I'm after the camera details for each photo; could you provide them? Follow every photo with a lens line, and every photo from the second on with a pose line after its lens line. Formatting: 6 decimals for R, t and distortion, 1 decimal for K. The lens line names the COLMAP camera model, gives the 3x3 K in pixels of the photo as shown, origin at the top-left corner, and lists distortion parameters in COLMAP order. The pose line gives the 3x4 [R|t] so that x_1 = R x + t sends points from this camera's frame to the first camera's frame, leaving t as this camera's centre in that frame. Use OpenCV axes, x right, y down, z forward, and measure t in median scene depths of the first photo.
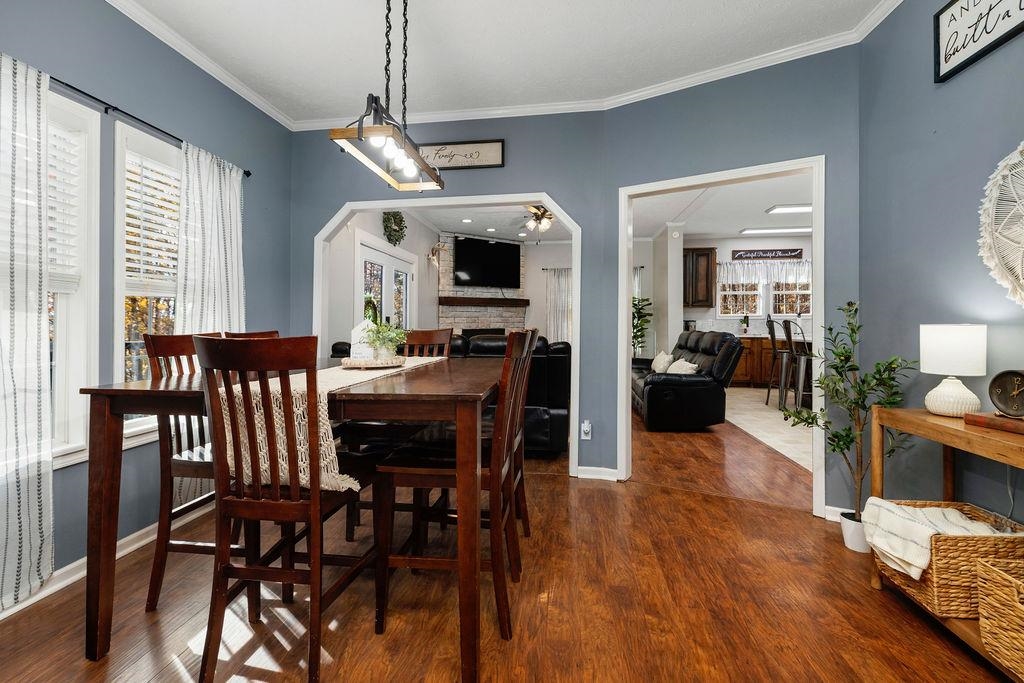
lens RADIAL K [[463.4, 0, 507.2], [0, 463.4, 326.1], [0, 0, 1]] dist [0.003143, -0.000908]
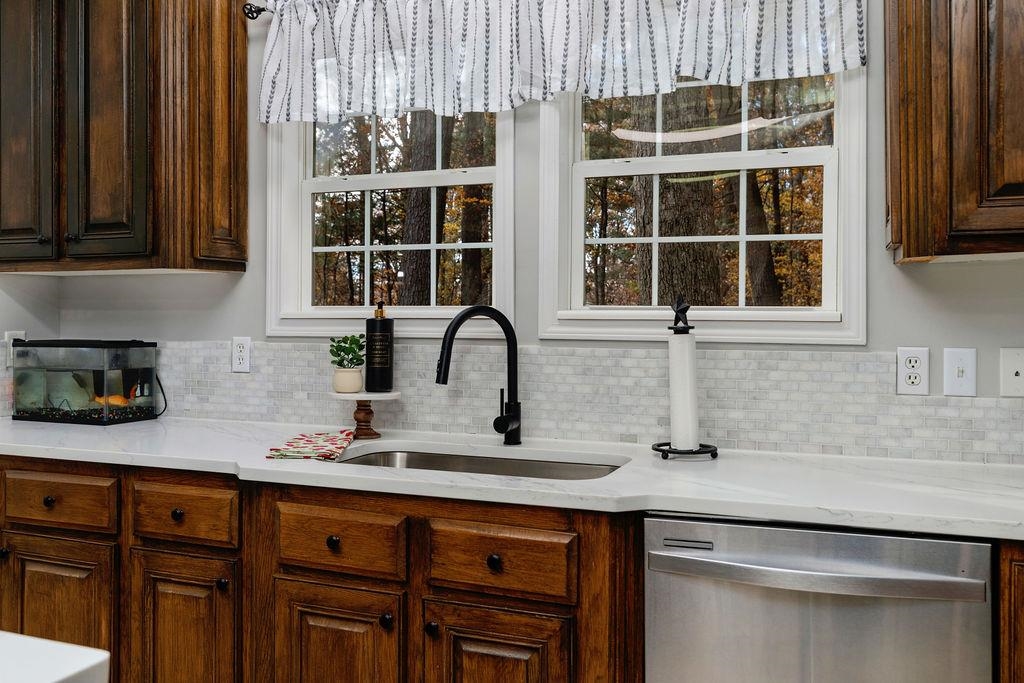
lens RADIAL K [[853.3, 0, 515.1], [0, 853.3, 323.8], [0, 0, 1]] dist [0.002721, -0.004259]
pose [[0.976923, 0.008952, -0.213404, 0.618449], [-0.010045, 0.999941, -0.004038, -0.019173], [0.213356, 0.006089, 0.976956, 0.721191]]
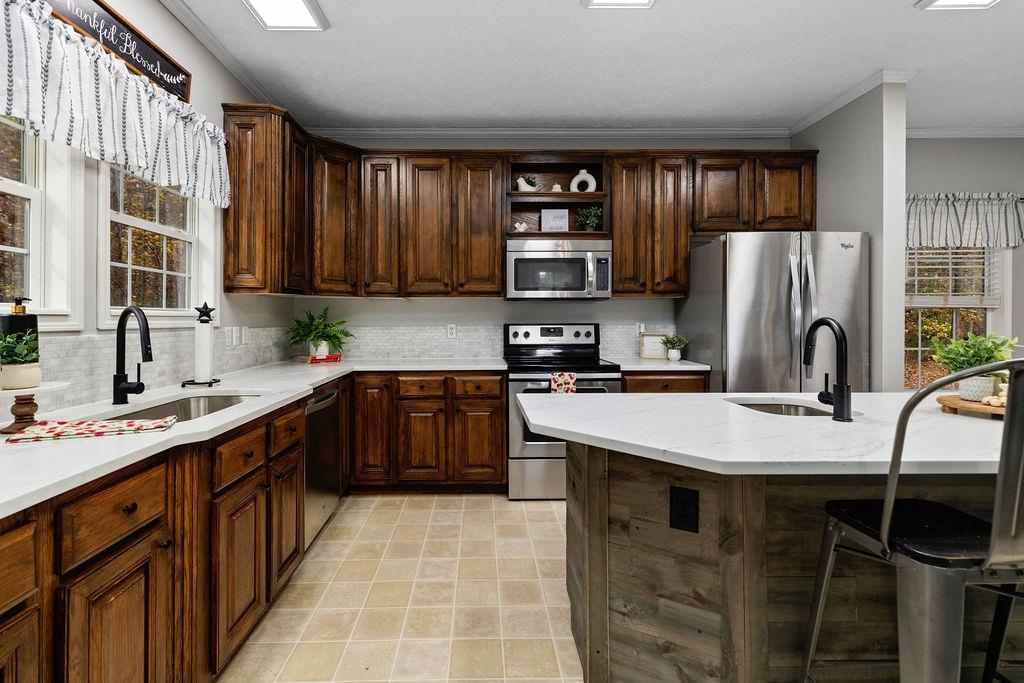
lens RADIAL K [[463.4, 0, 479.5], [0, 463.4, 324.3], [0, 0, 1]] dist [0.003143, -0.000908]
pose [[-0.146614, -0.010349, 0.989140, 0.328387], [0.006643, 0.999912, 0.011446, -0.018952], [-0.989171, 0.008249, -0.146532, 0.858116]]
